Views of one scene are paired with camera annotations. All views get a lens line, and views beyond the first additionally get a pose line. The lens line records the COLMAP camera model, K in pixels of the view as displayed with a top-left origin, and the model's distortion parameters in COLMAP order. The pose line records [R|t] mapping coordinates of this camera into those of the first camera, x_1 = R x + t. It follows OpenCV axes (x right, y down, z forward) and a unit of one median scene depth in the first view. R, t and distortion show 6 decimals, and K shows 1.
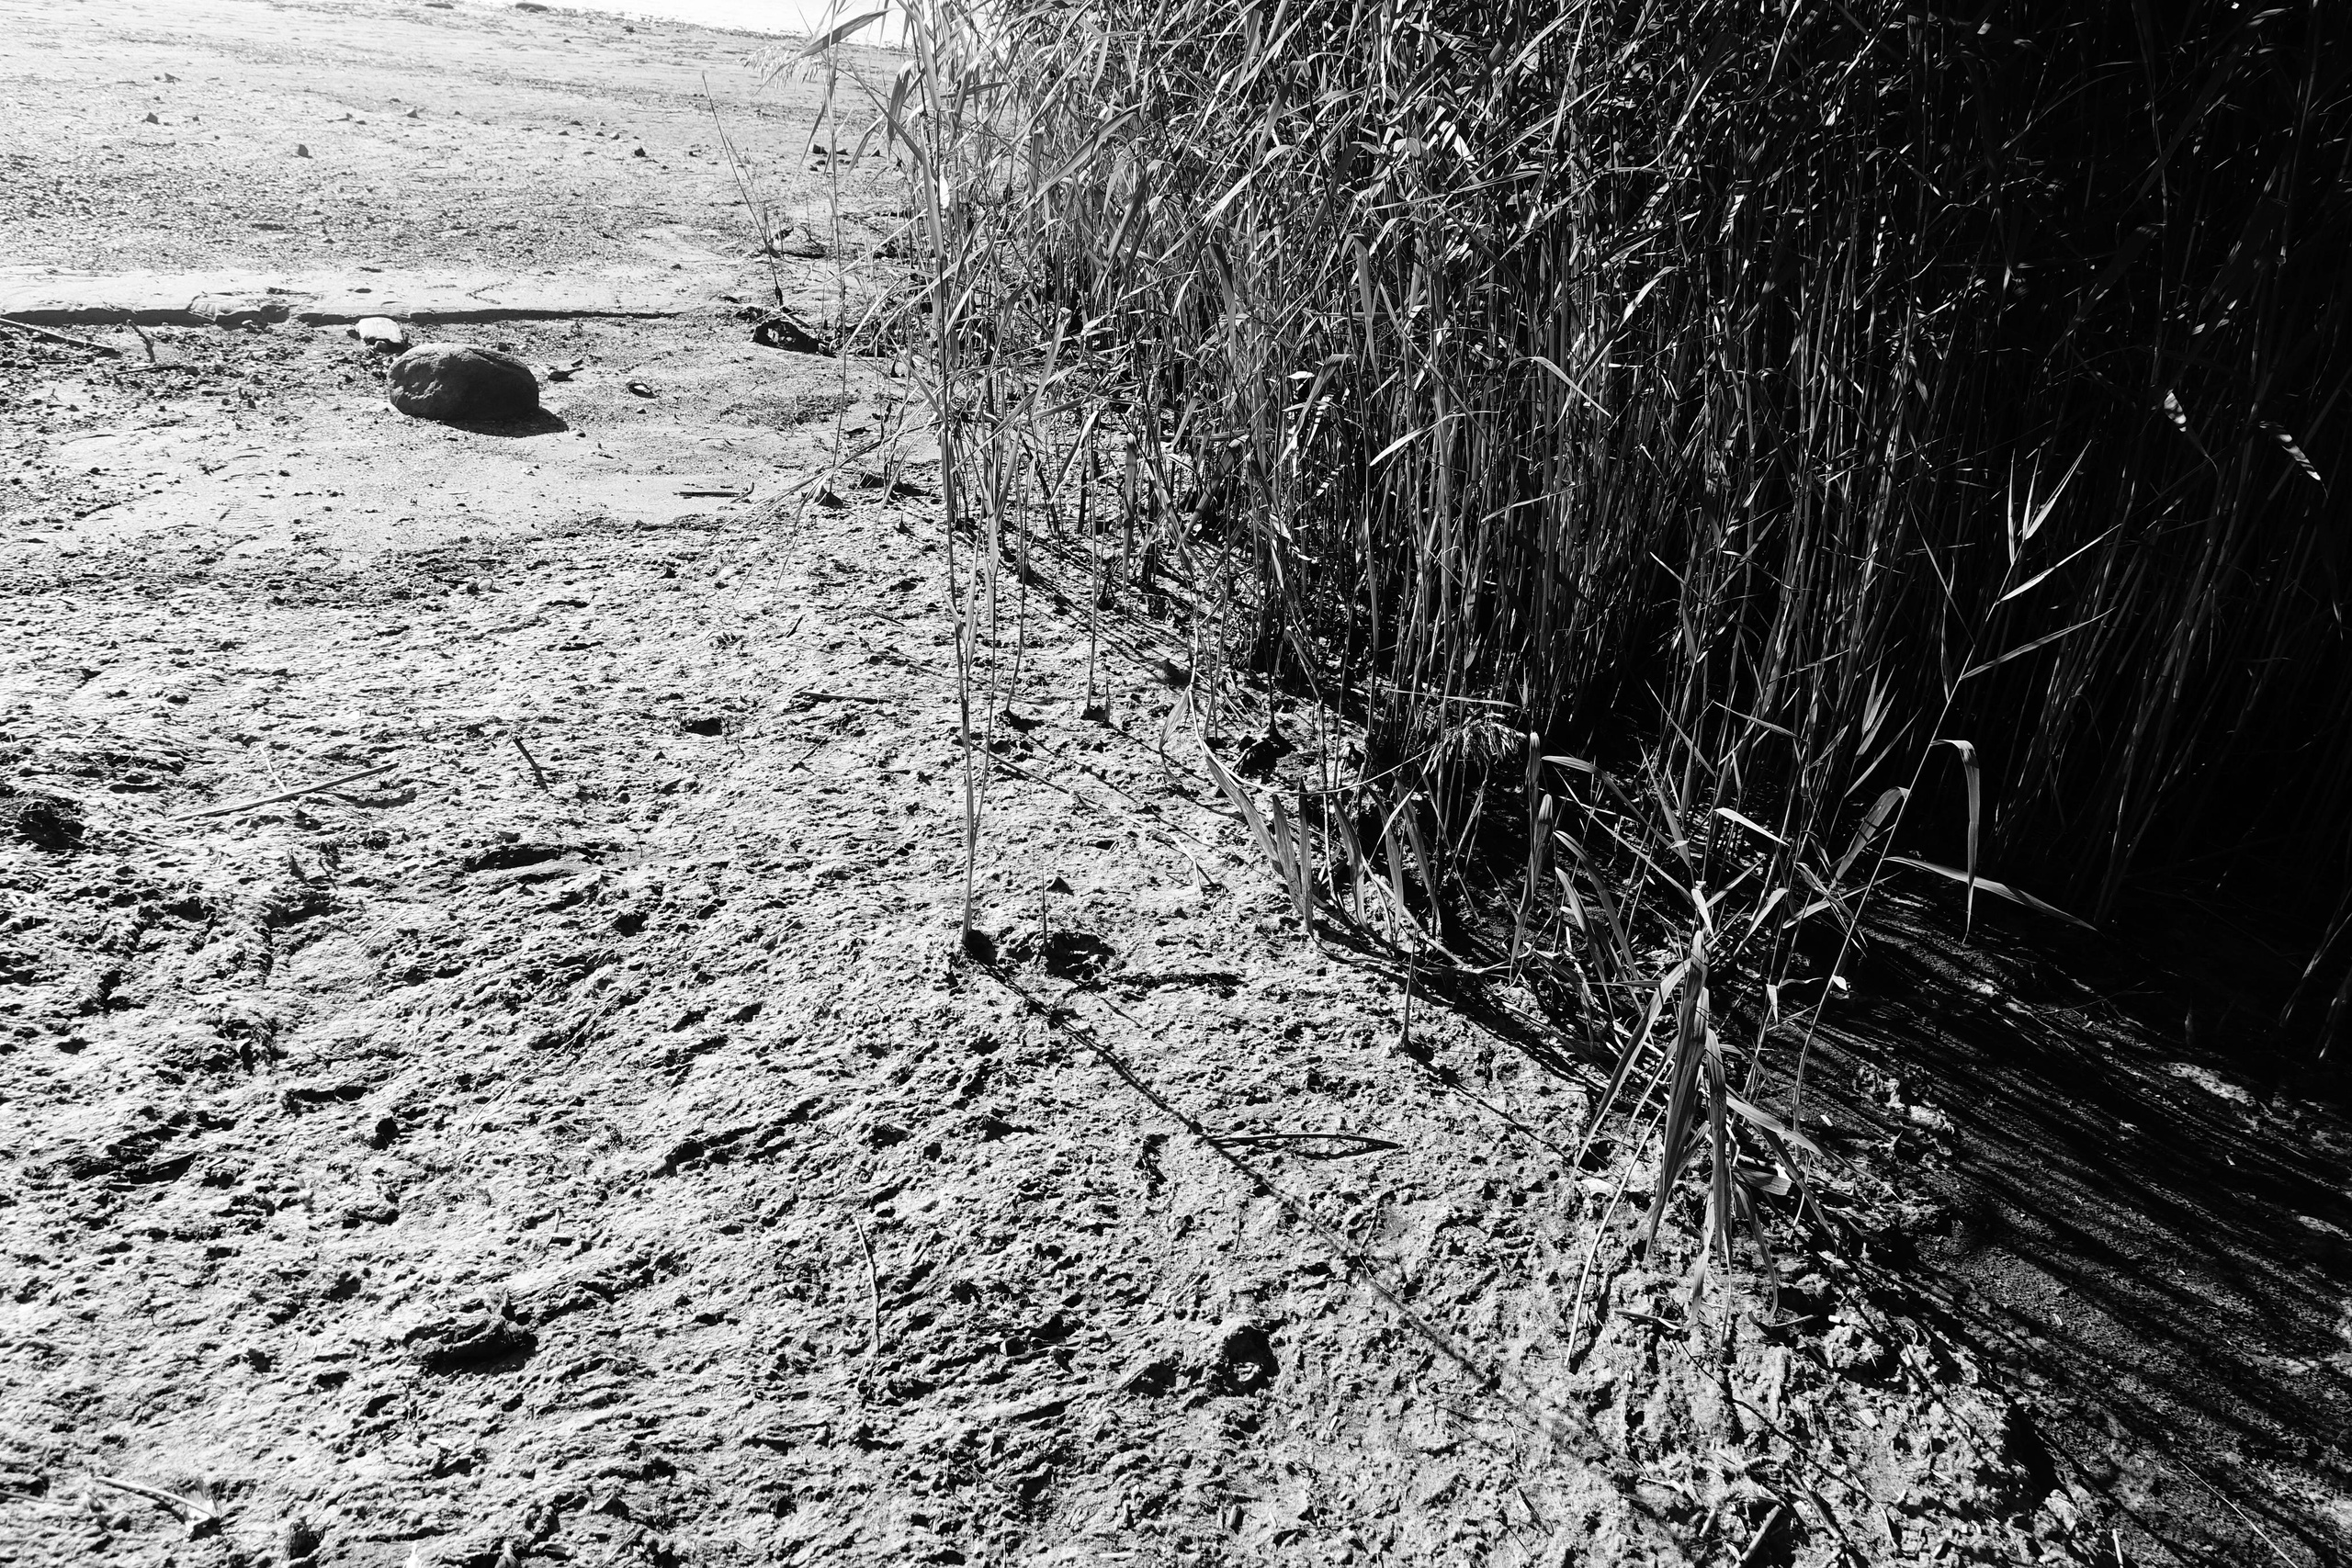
lens RADIAL K [[1643.5, 0, 1175.2], [0, 1643.5, 783.0], [0, 0, 1]] dist [0.006979, 0.004334]
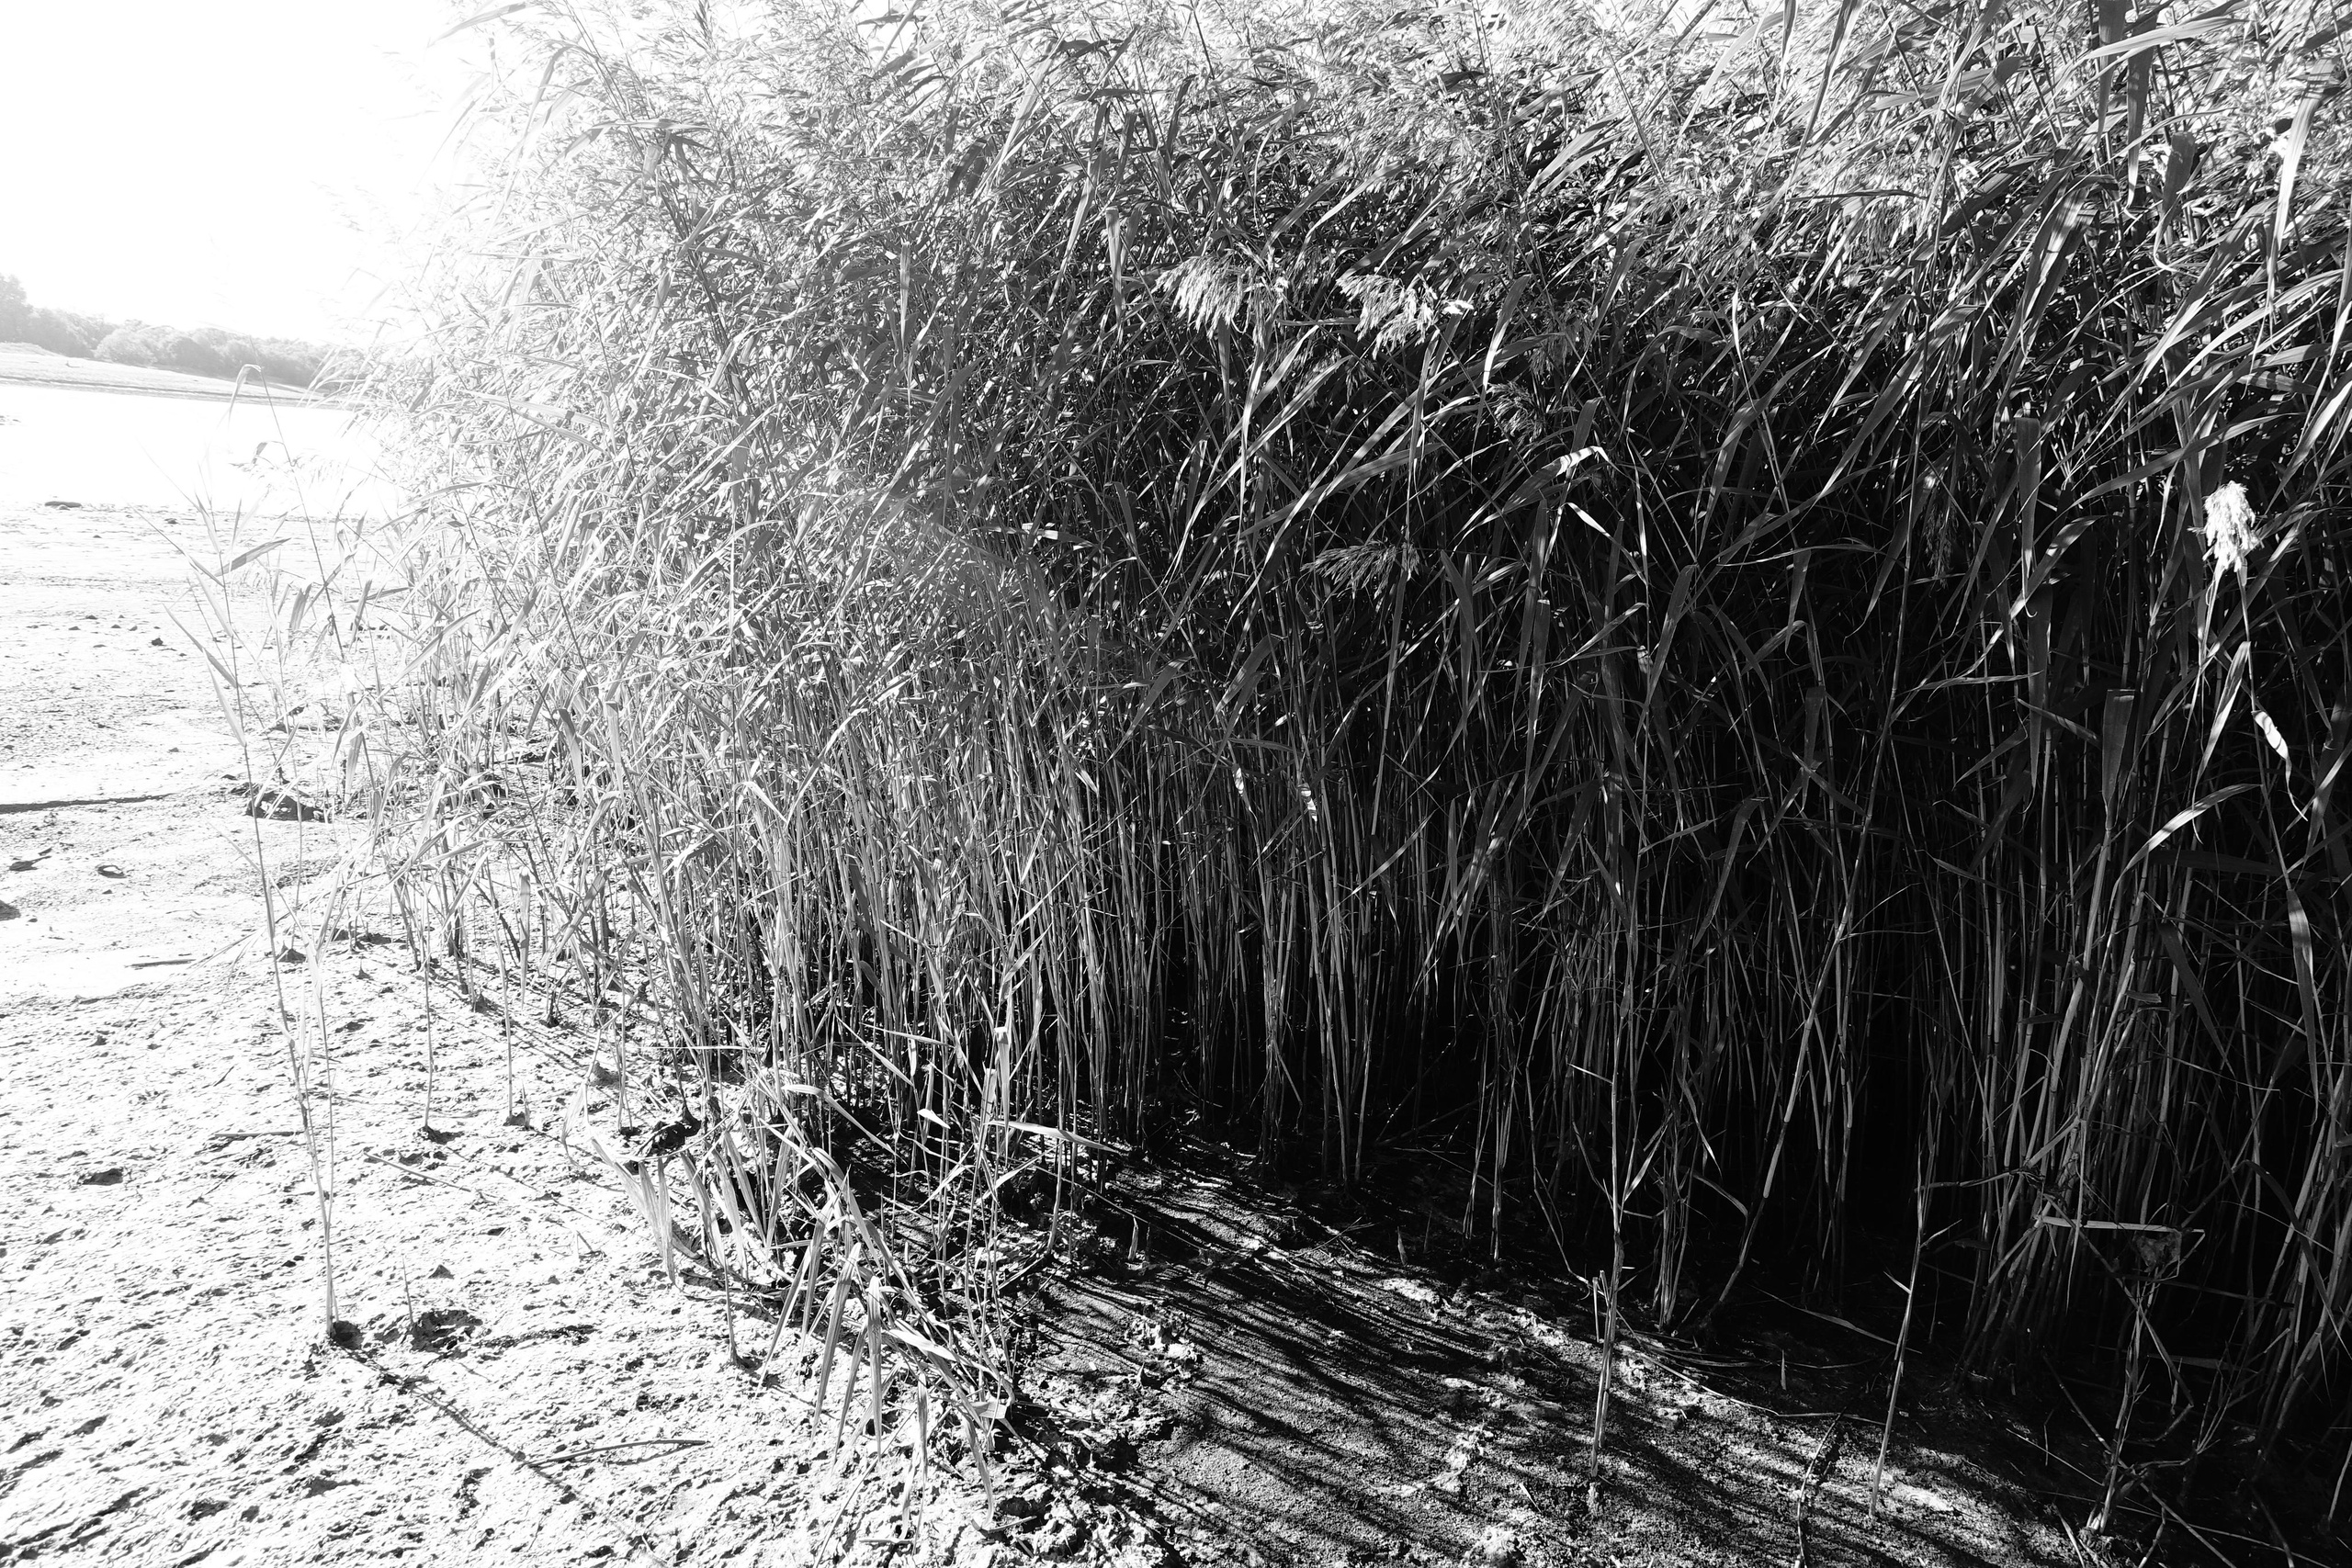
lens RADIAL K [[1643.5, 0, 1176.6], [0, 1643.5, 787.3], [0, 0, 1]] dist [0.006979, 0.004334]
pose [[0.971100, -0.084585, 0.223183, 0.214165], [0.136020, 0.964514, -0.226298, 0.073895], [-0.196122, 0.250115, 0.948145, -0.259272]]
